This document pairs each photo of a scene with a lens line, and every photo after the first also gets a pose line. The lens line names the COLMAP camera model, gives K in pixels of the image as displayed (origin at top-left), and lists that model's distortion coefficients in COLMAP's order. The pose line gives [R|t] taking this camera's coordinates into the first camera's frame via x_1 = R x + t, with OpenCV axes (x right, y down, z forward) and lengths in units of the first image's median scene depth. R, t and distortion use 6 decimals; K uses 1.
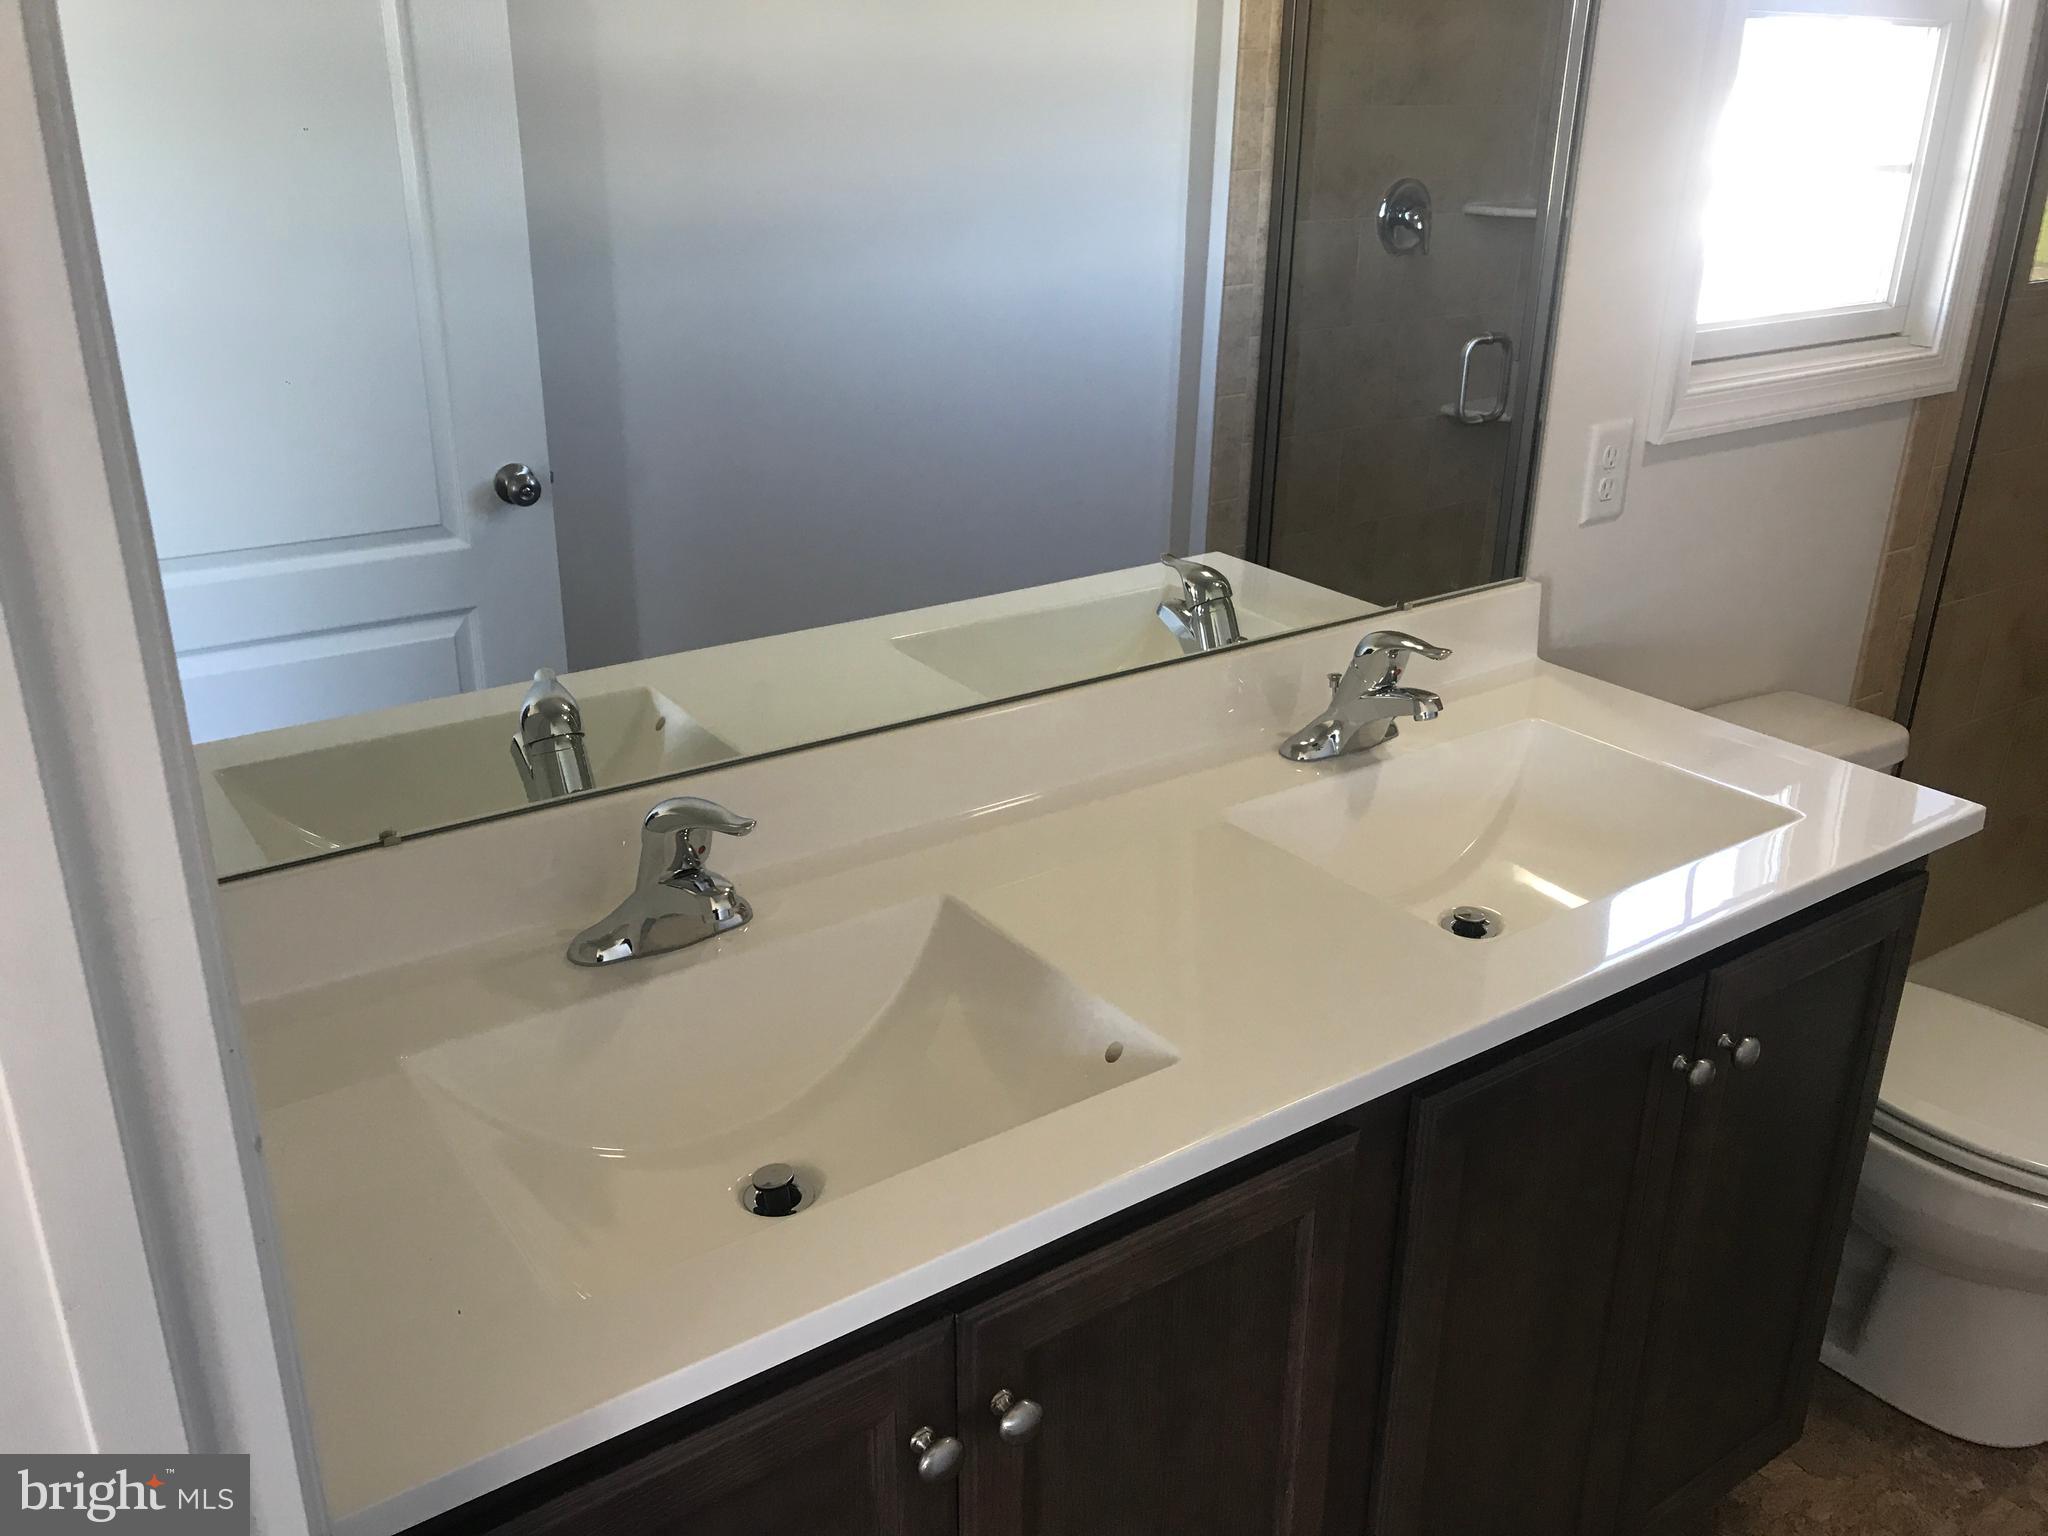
lens RADIAL K [[1684.7, 0, 1011.1], [0, 1684.7, 756.9], [0, 0, 1]] dist [0.032627, -0.003341]
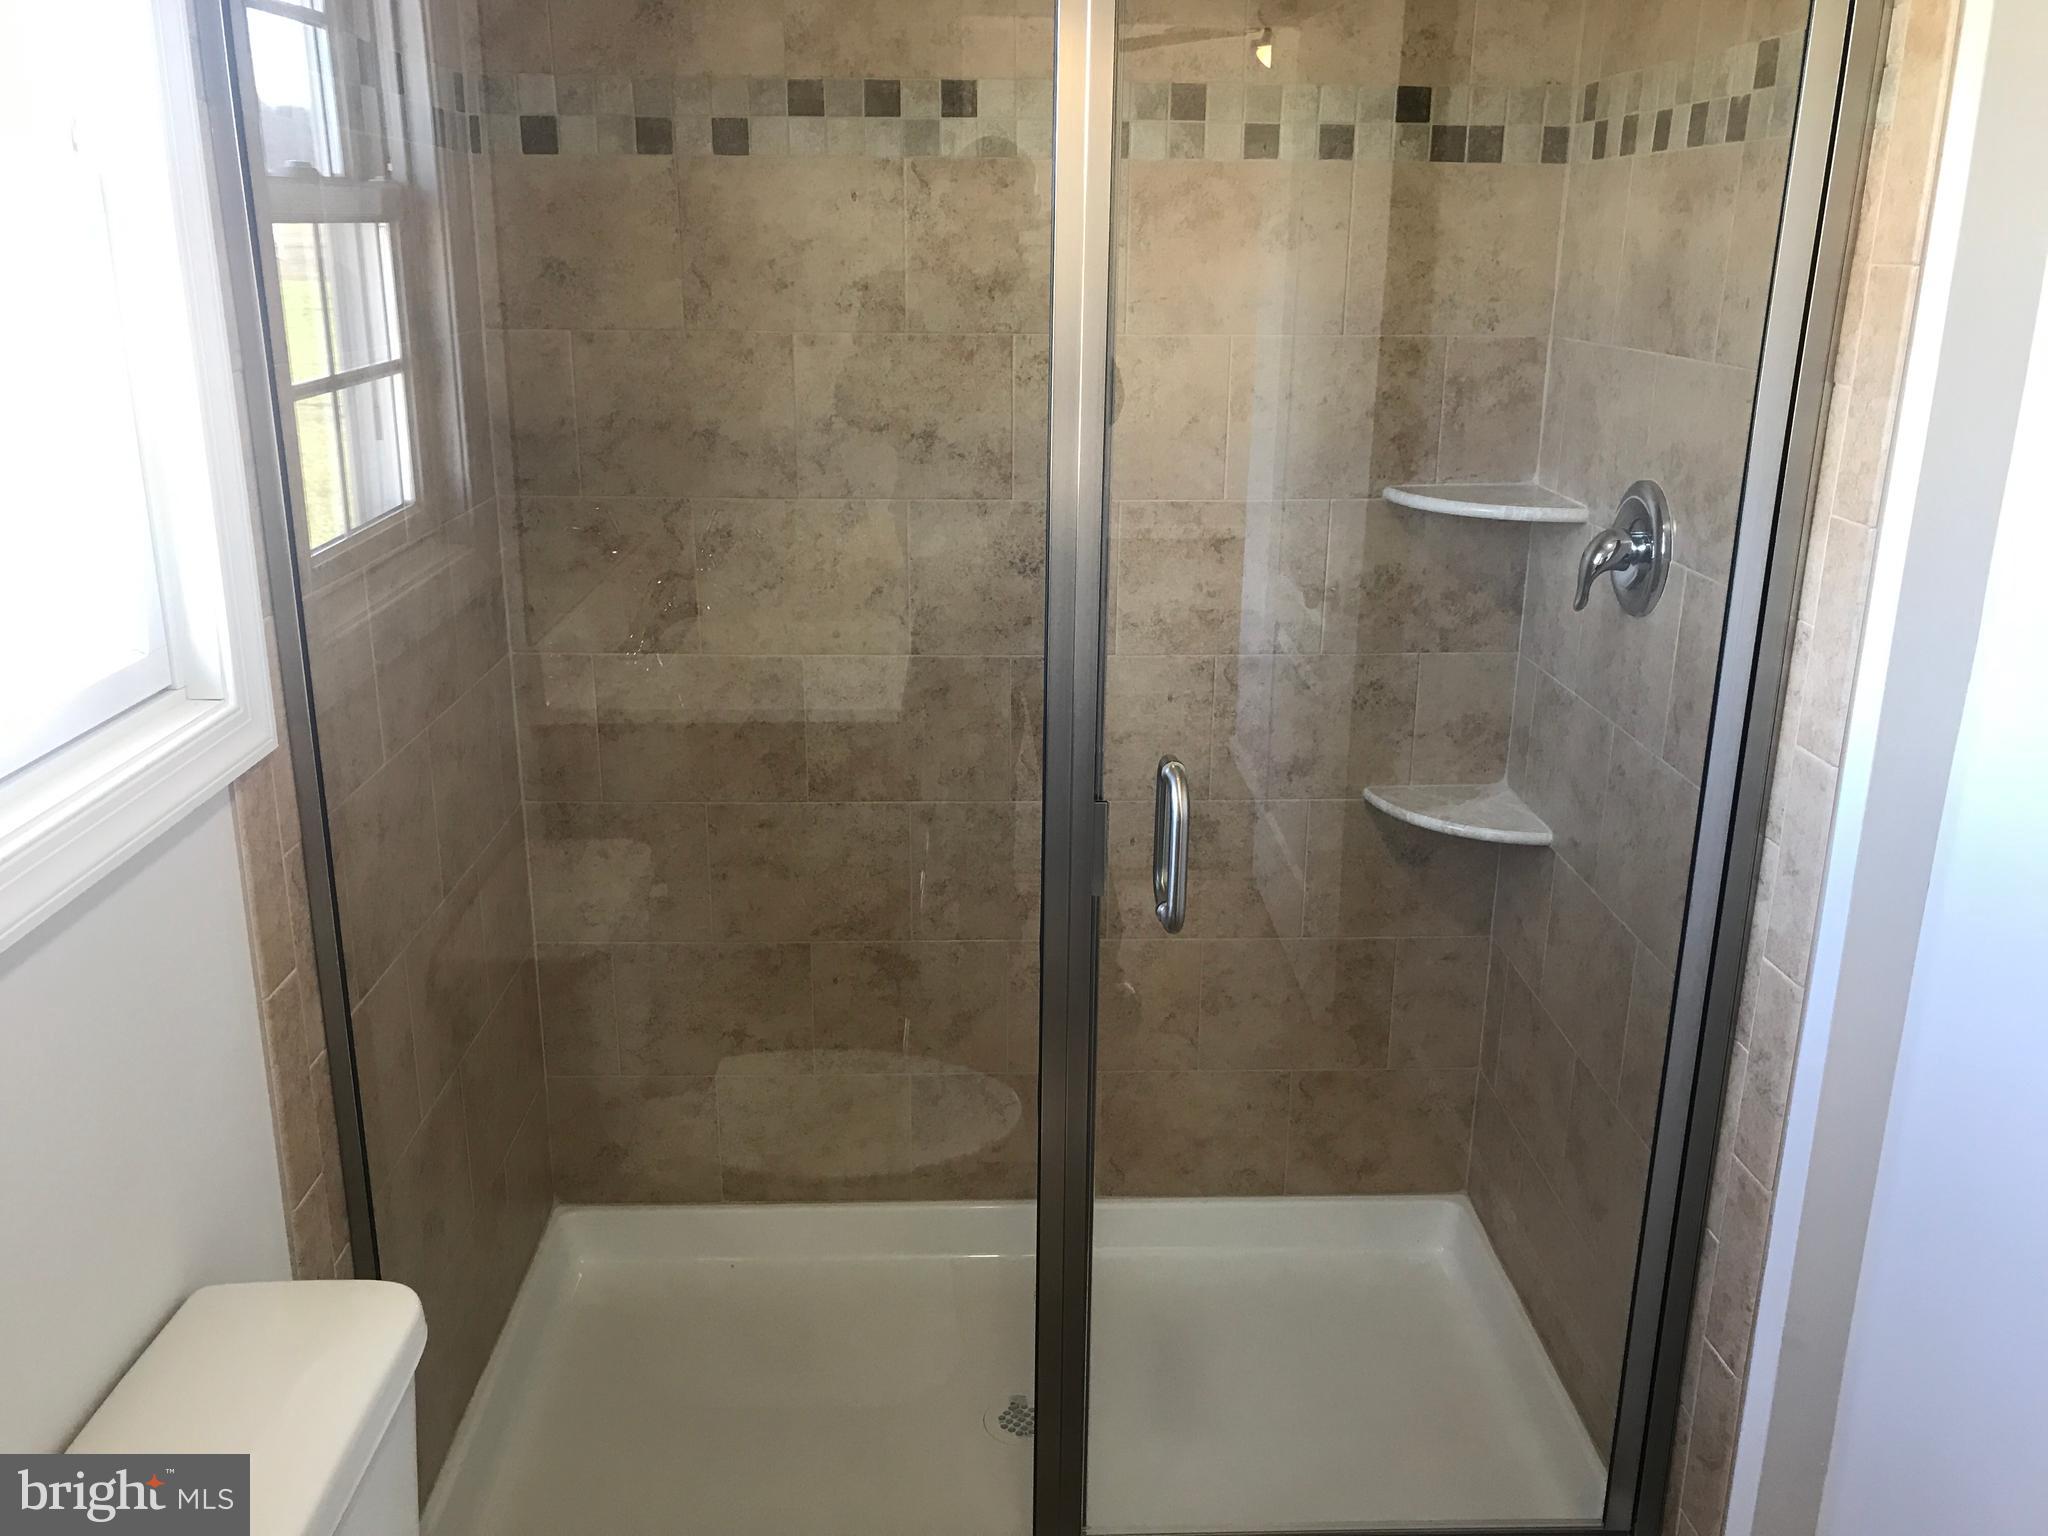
lens RADIAL K [[1665.7, 0, 1012.2], [0, 1665.7, 760.6], [0, 0, 1]] dist [0.003158, 0.013877]
pose [[0.550853, -0.248041, 0.796892, 0.253029], [0.313649, 0.946350, 0.077751, -0.220005], [-0.773424, 0.207115, 0.599098, 0.510541]]
